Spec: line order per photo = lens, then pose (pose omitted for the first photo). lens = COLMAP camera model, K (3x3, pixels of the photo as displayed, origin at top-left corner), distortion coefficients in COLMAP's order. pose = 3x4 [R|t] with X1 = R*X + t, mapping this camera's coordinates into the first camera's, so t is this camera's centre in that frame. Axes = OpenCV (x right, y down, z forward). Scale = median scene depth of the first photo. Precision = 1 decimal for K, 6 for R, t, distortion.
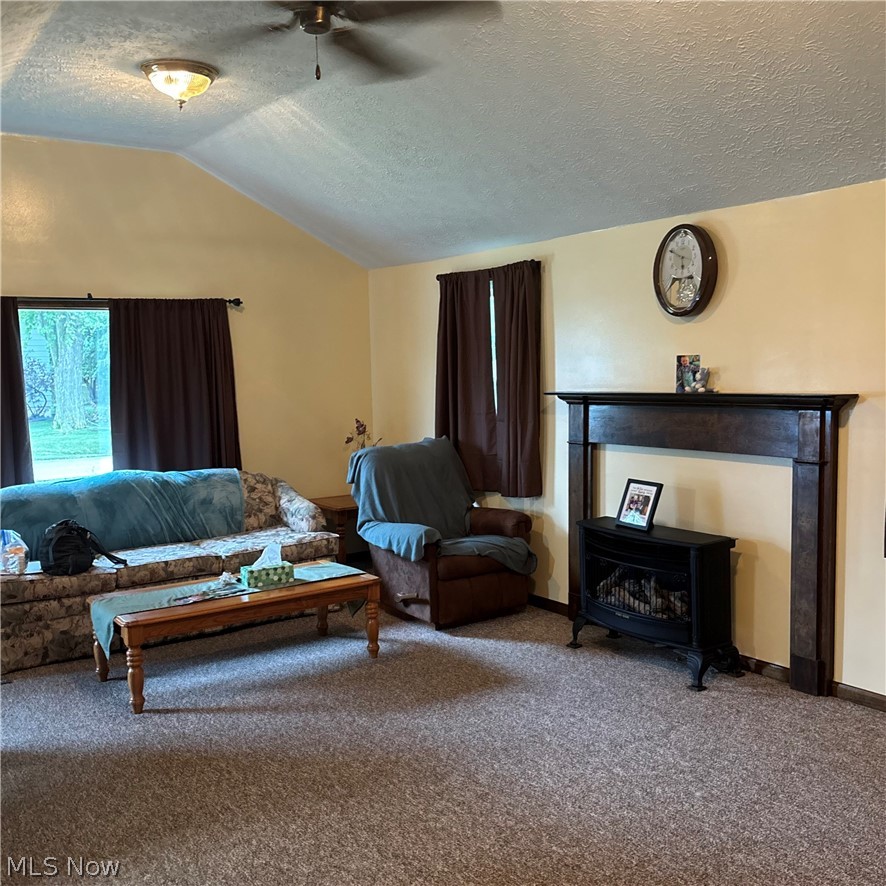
lens RADIAL K [[956.5, 0, 437.2], [0, 956.5, 442.5], [0, 0, 1]] dist [0.042094, 0.000000]
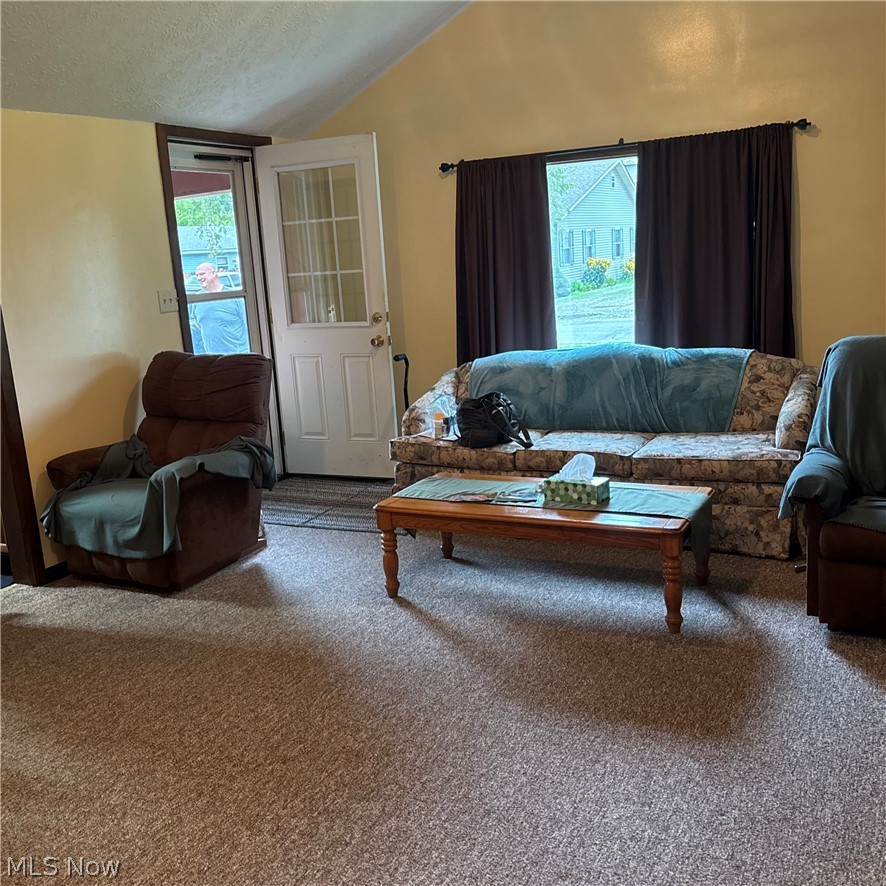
lens RADIAL K [[956.5, 0, 440.0], [0, 956.5, 445.6], [0, 0, 1]] dist [0.042094, 0.000000]
pose [[0.473688, 0.173241, -0.863486, 0.467364], [-0.020009, 0.982326, 0.186108, -0.048440], [0.880465, -0.070880, 0.468782, 0.522874]]
